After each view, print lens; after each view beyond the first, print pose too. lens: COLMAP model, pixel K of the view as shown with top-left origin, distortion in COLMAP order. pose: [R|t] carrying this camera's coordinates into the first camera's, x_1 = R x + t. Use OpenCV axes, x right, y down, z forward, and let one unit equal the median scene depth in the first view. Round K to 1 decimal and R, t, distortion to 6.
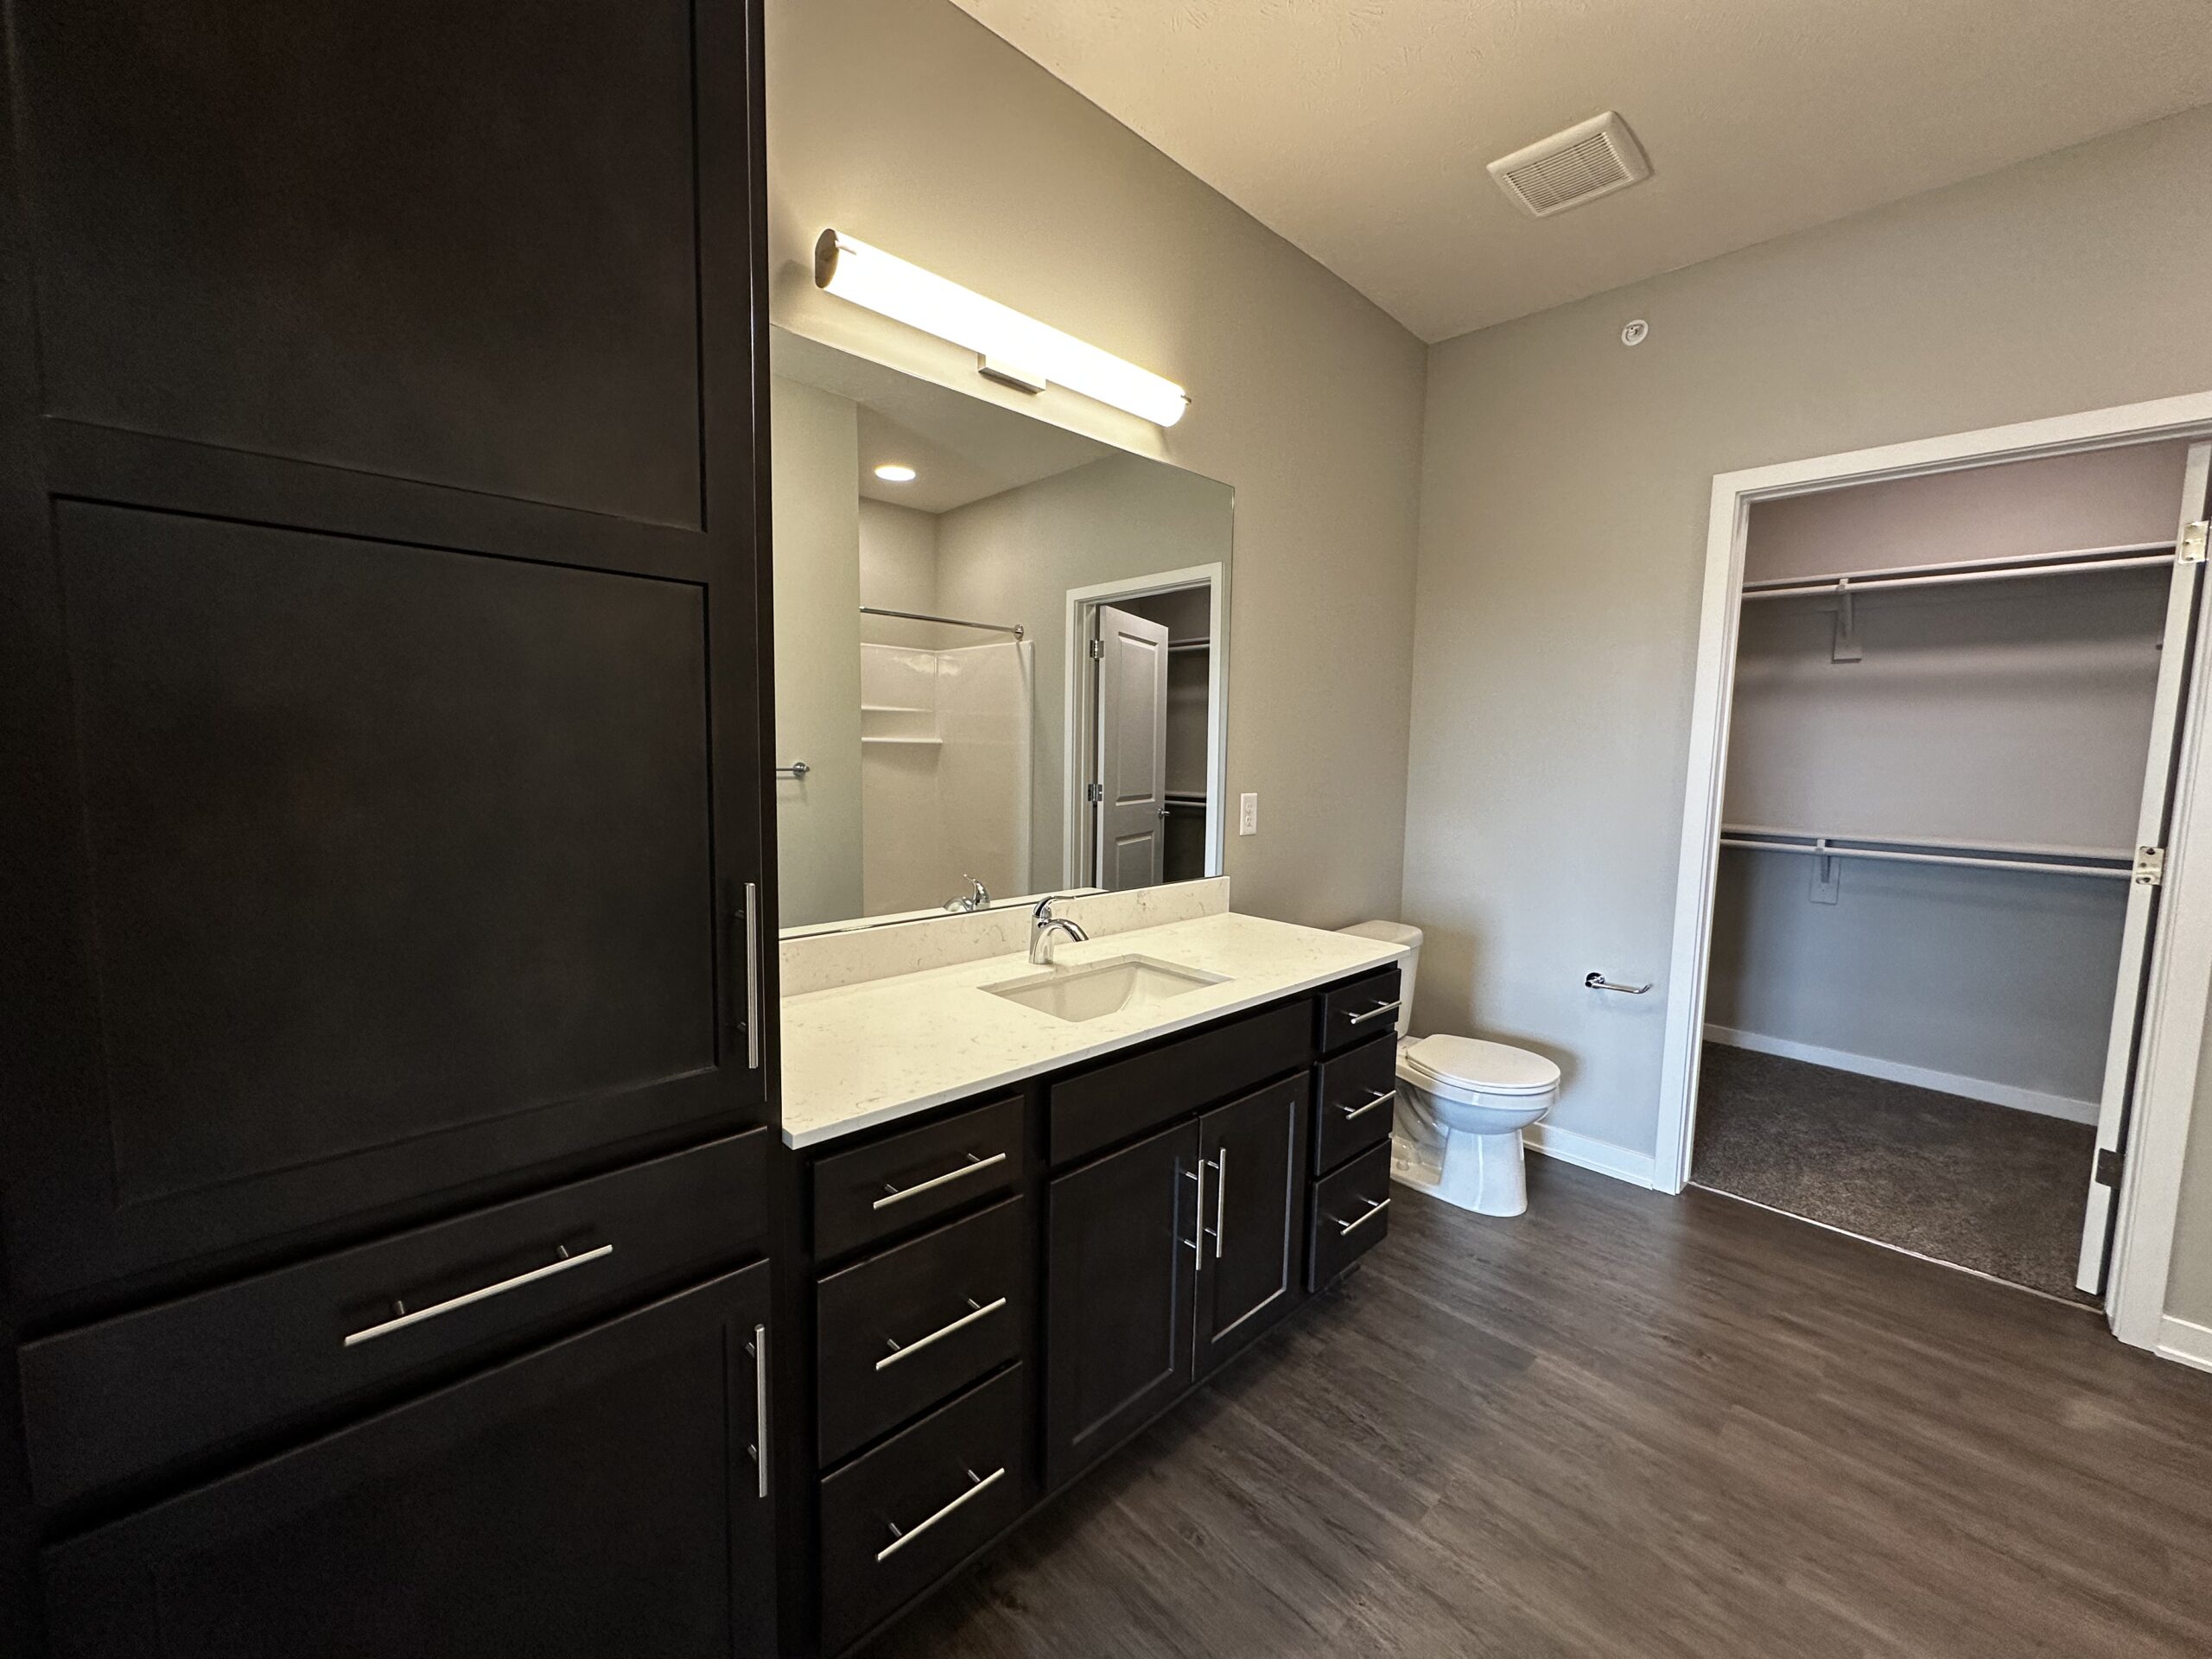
lens RADIAL K [[882.0, 0, 1106.0], [0, 882.0, 829.5], [0, 0, 1]] dist [-0.000225, -0.000070]
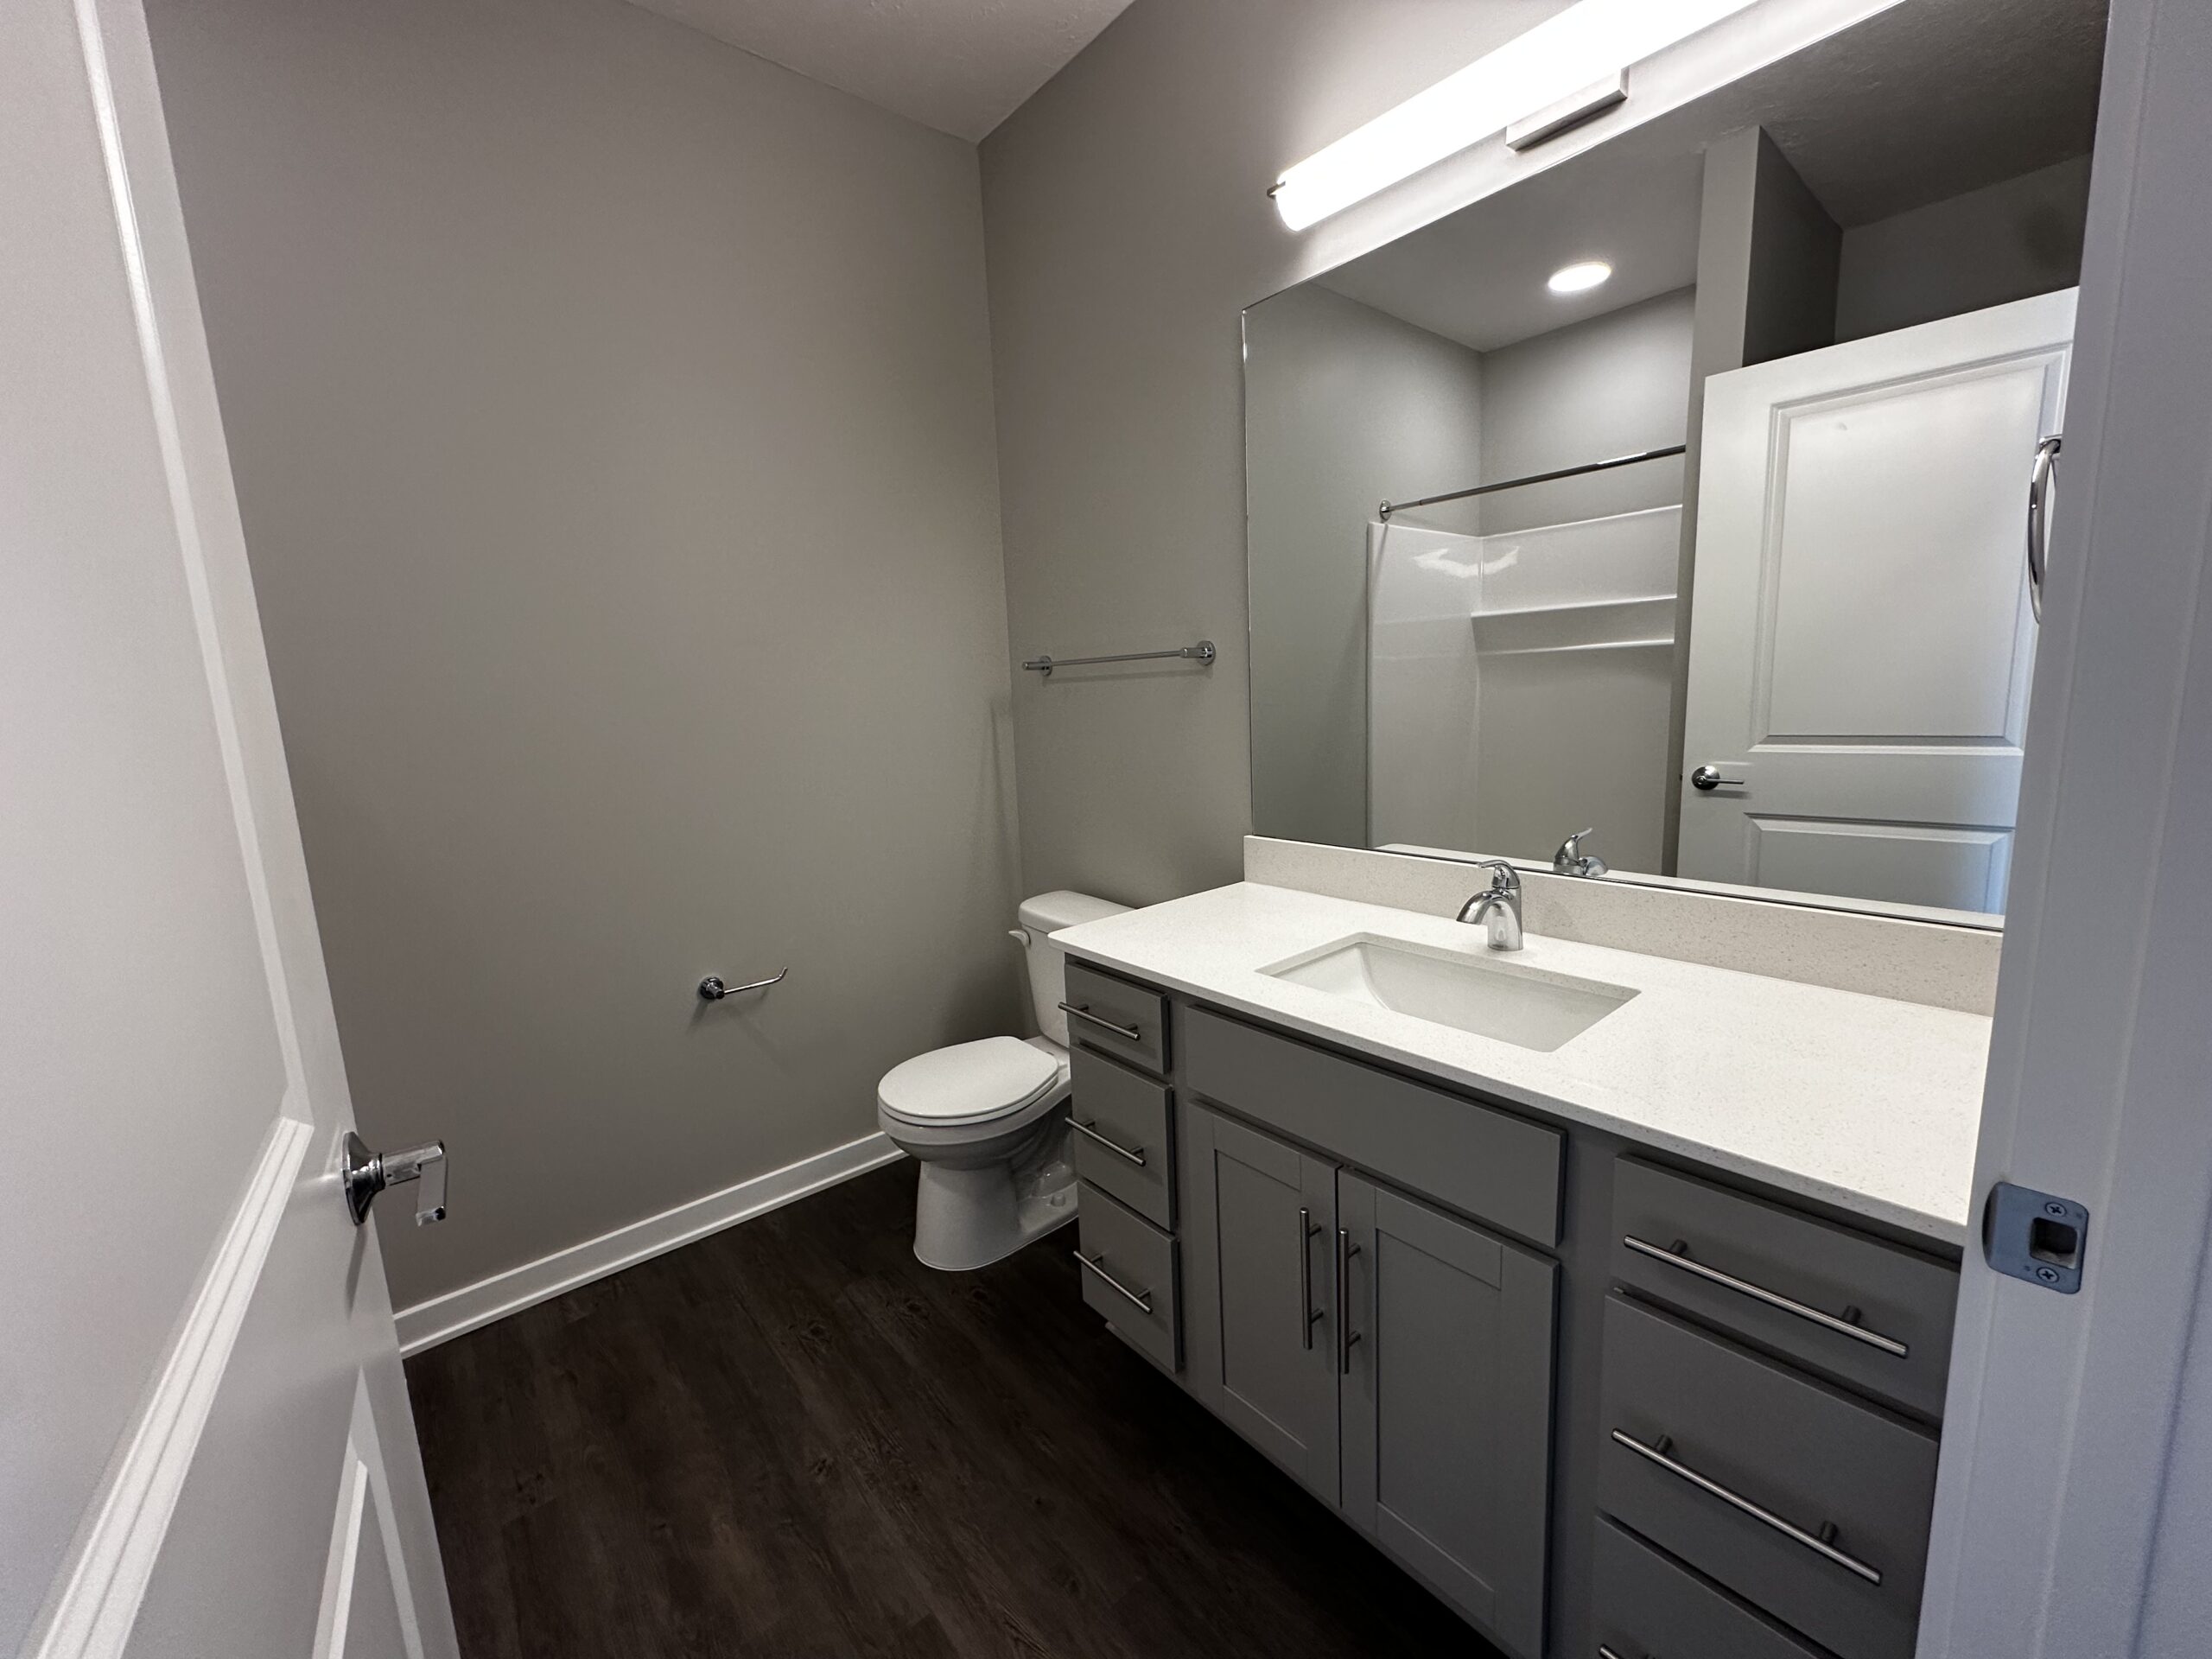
lens RADIAL K [[882.0, 0, 1106.0], [0, 882.0, 829.5], [0, 0, 1]] dist [-0.000225, -0.000070]
pose [[-0.061175, 0.142901, -0.987845, 0.669869], [-0.065386, 0.986999, 0.146828, -0.031882], [0.995983, 0.073574, -0.051036, 0.717191]]
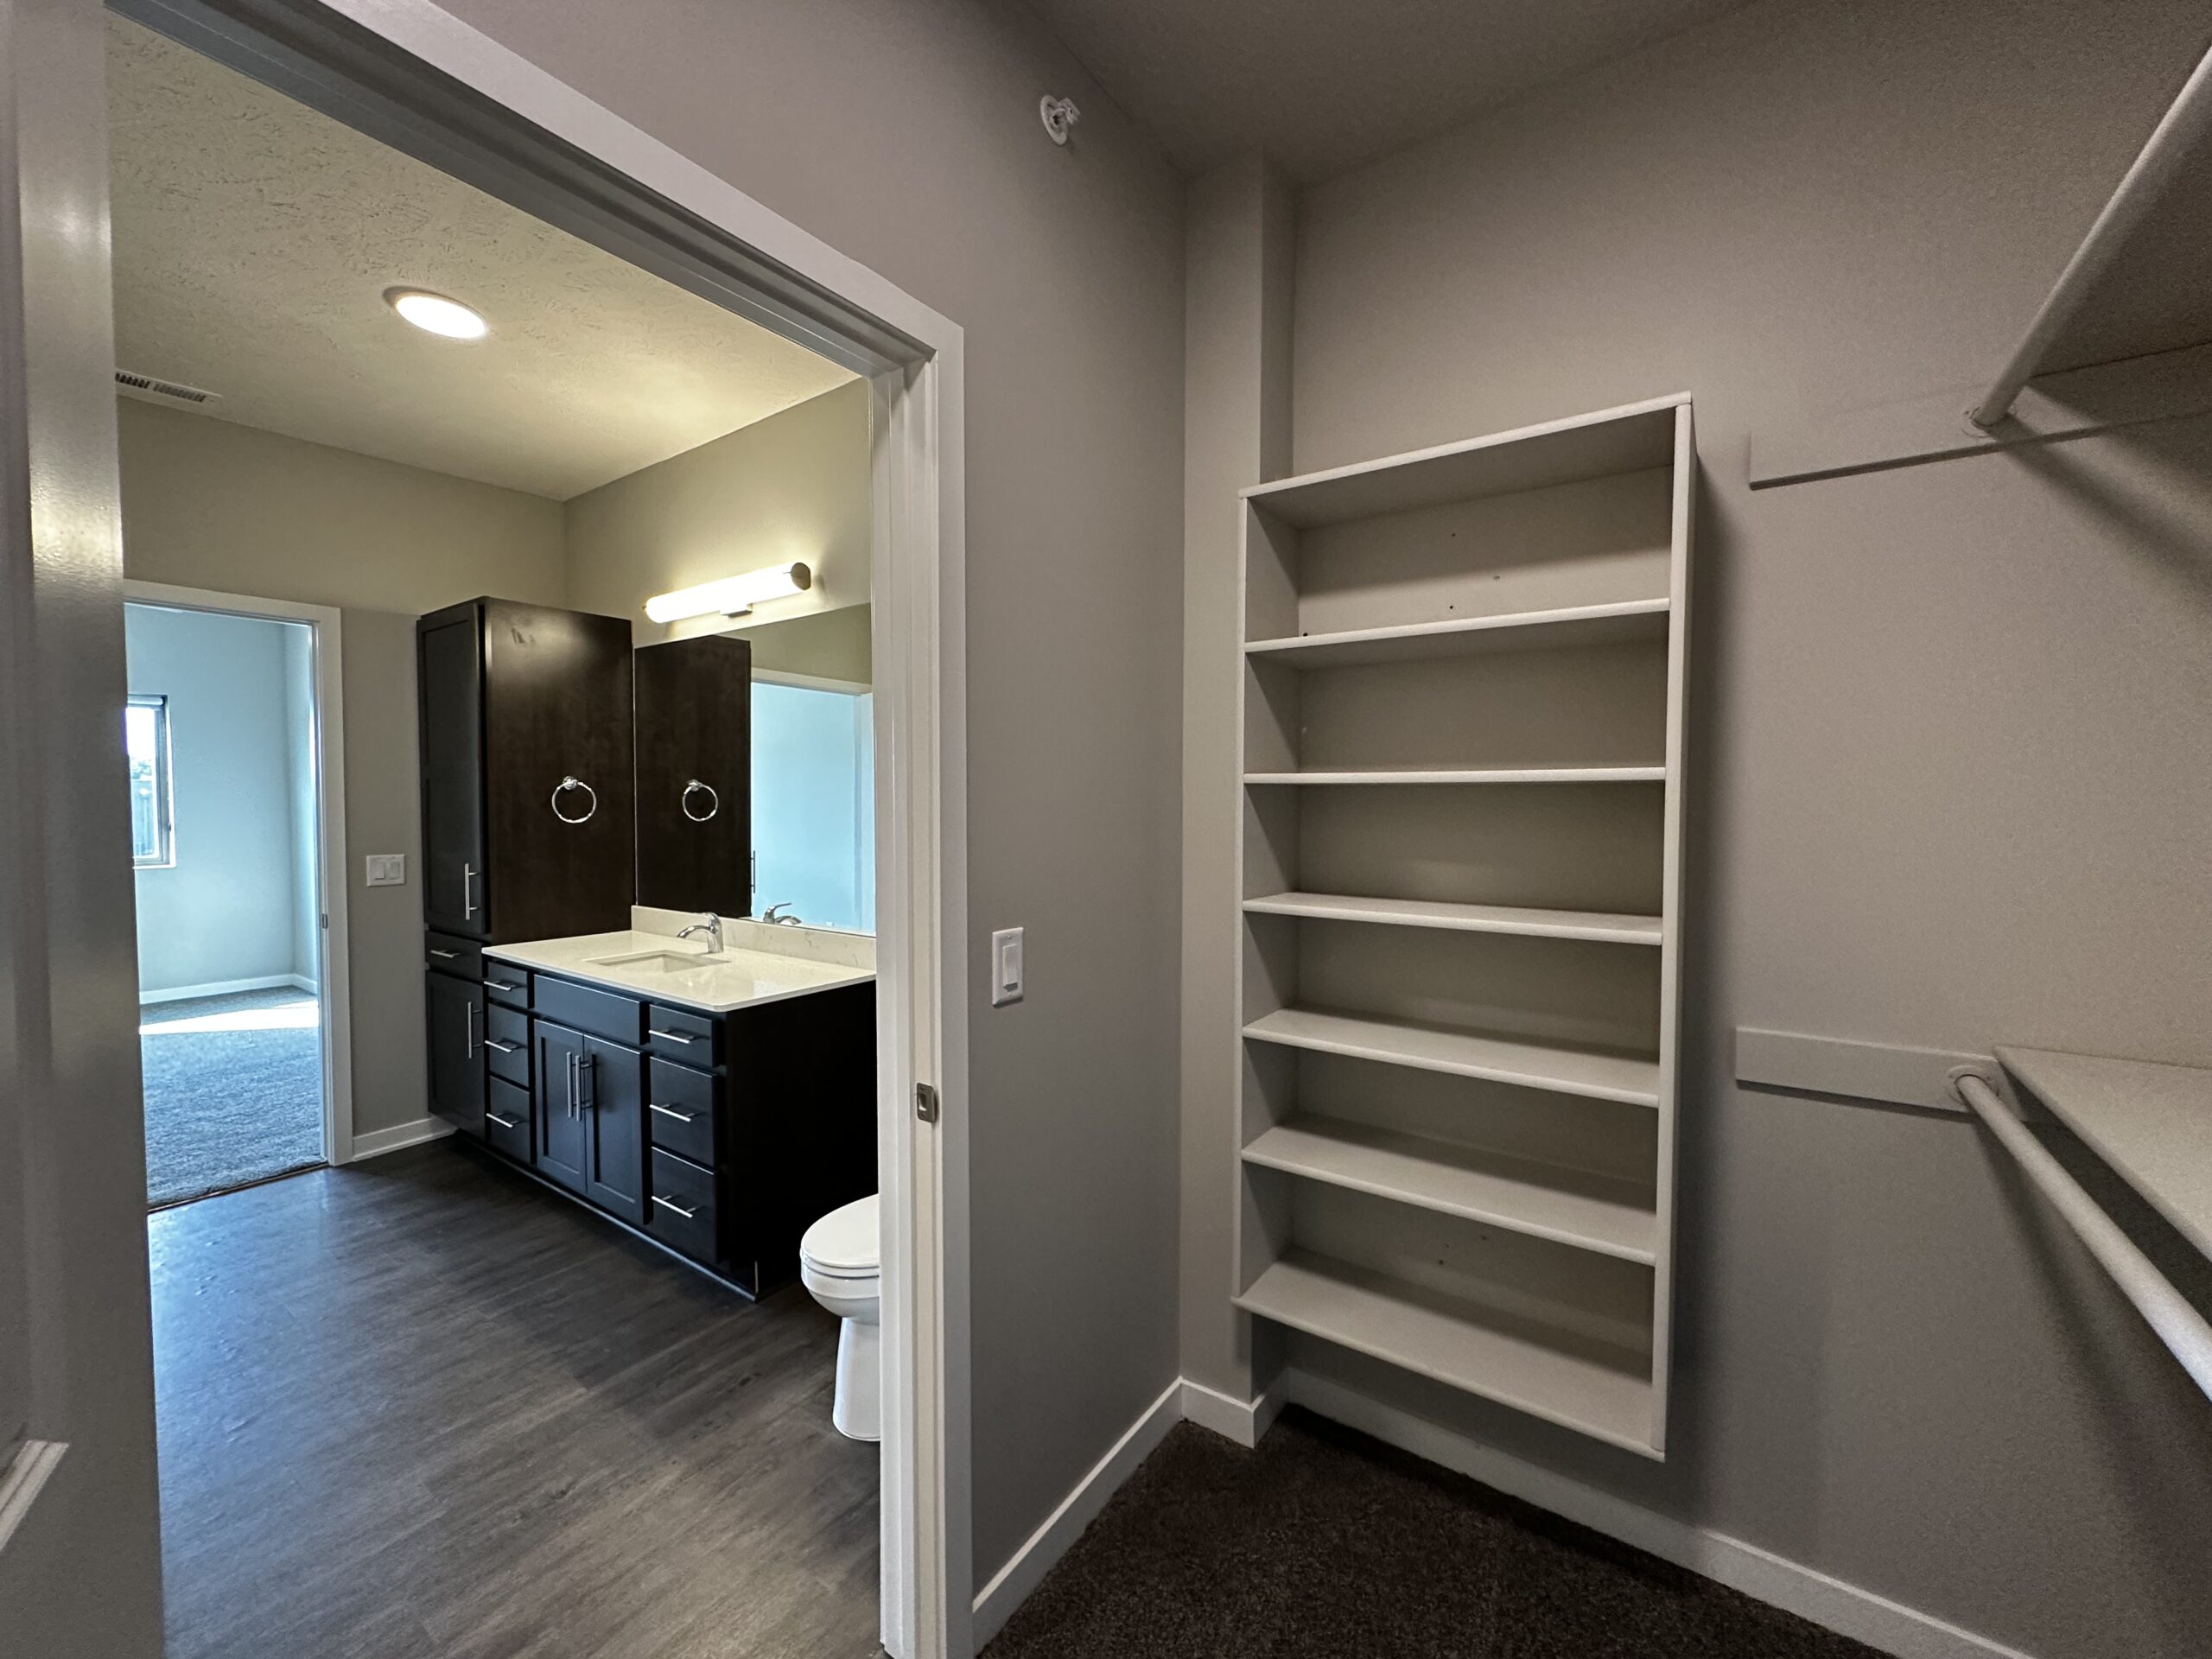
lens RADIAL K [[882.0, 0, 1106.0], [0, 882.0, 829.5], [0, 0, 1]] dist [-0.000225, -0.000070]
pose [[0.186903, 0.017877, -0.982216, 1.798477], [-0.096713, 0.995312, -0.000287, -0.159217], [0.977606, 0.095047, 0.187755, 1.470020]]
